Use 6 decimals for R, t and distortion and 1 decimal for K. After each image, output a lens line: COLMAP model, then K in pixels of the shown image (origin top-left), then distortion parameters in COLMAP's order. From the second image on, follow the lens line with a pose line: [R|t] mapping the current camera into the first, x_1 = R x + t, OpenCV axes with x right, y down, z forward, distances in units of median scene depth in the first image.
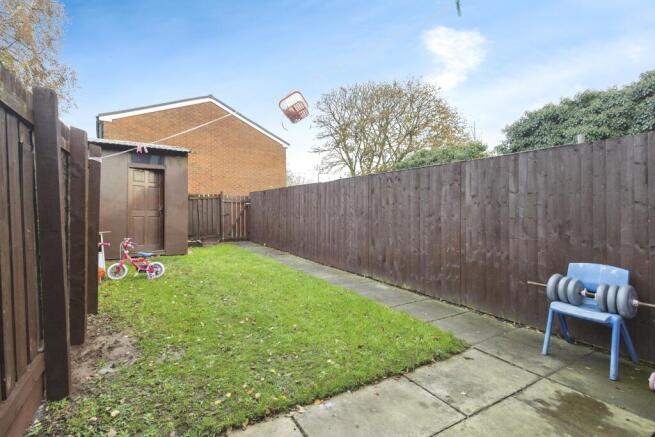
lens RADIAL K [[309.2, 0, 322.6], [0, 309.2, 214.6], [0, 0, 1]] dist [0.012237, 0.000181]
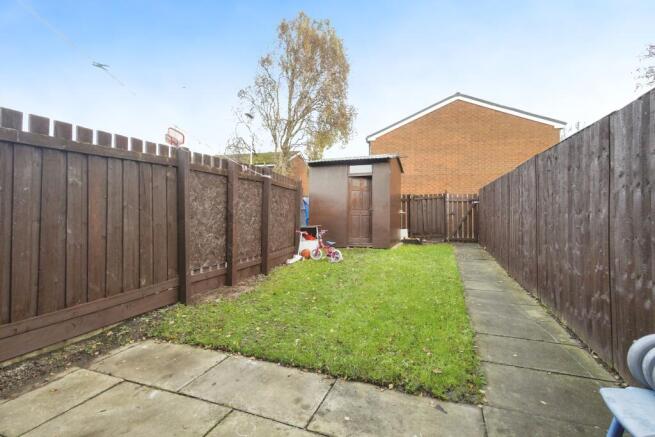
lens RADIAL K [[309.2, 0, 322.6], [0, 309.2, 214.6], [0, 0, 1]] dist [0.012237, 0.000181]
pose [[0.608509, -0.000130, -0.793547, 0.552363], [-0.003460, 0.999990, -0.002816, 0.013978], [0.793540, 0.004459, 0.608502, 0.223500]]
